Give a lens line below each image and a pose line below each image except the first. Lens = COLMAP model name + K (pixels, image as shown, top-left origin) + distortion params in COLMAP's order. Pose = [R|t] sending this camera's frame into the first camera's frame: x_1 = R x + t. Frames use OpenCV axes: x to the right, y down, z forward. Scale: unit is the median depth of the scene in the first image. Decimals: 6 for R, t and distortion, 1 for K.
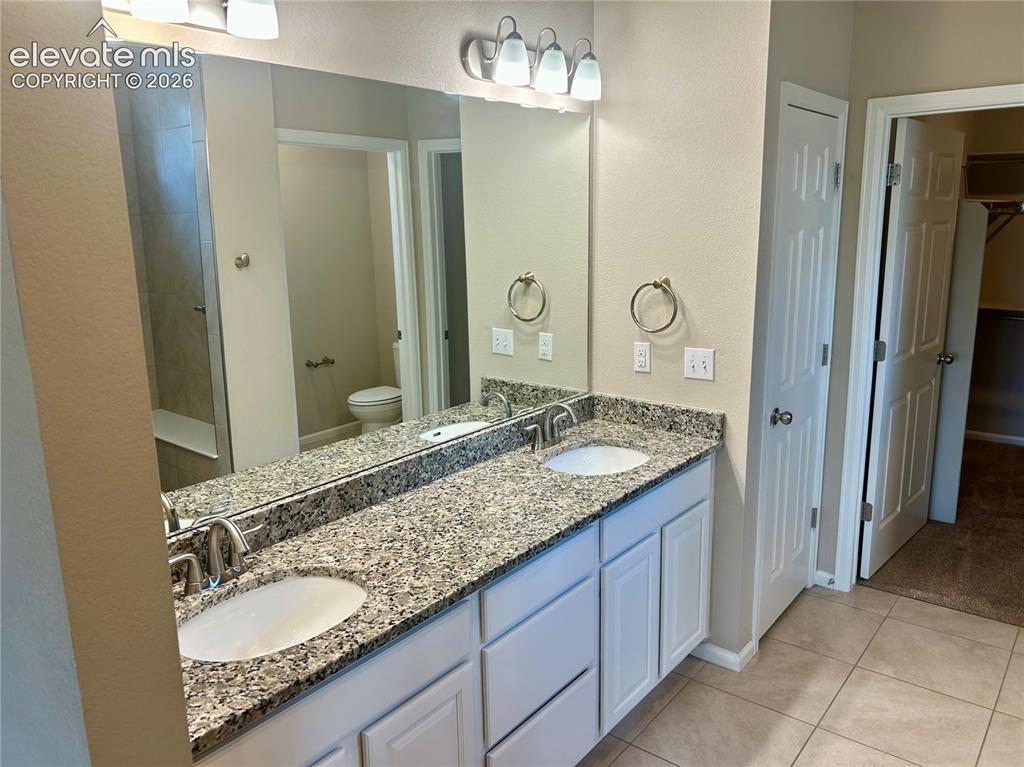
lens RADIAL K [[771.6, 0, 507.1], [0, 771.6, 380.5], [0, 0, 1]] dist [0.058708, -0.061116]
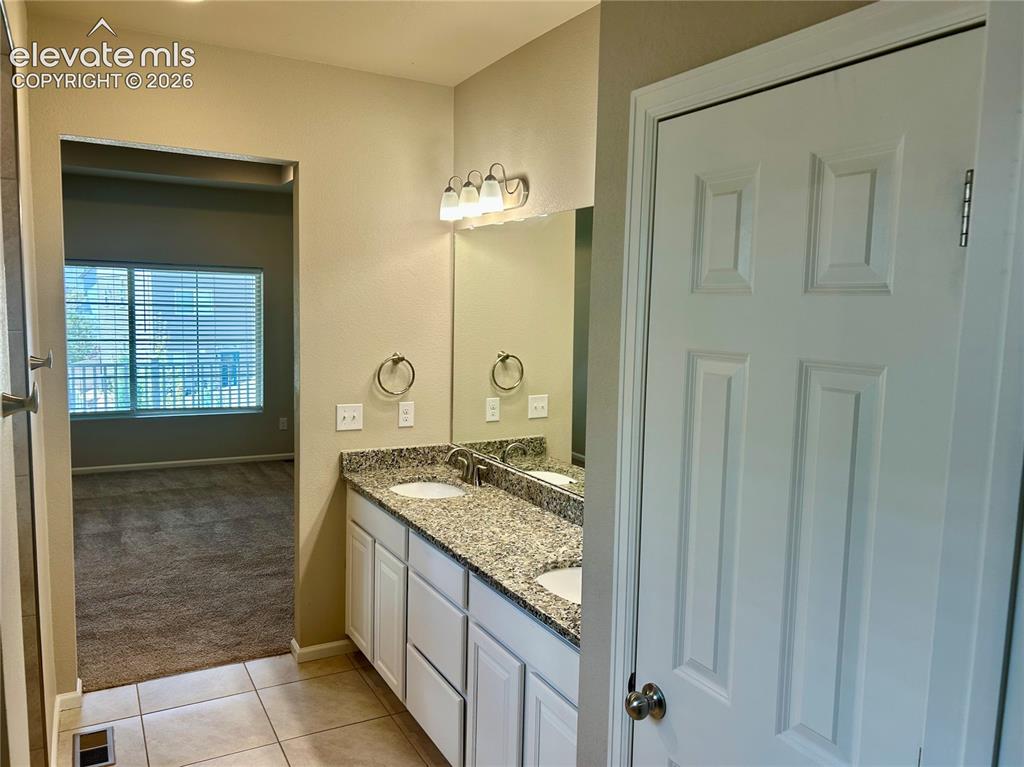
lens RADIAL K [[771.6, 0, 507.8], [0, 771.6, 383.5], [0, 0, 1]] dist [0.058708, -0.061116]
pose [[-0.379223, 0.109557, -0.918797, 1.099999], [-0.209210, 0.957101, 0.200473, -0.318847], [0.901344, 0.268245, -0.340034, 1.349918]]
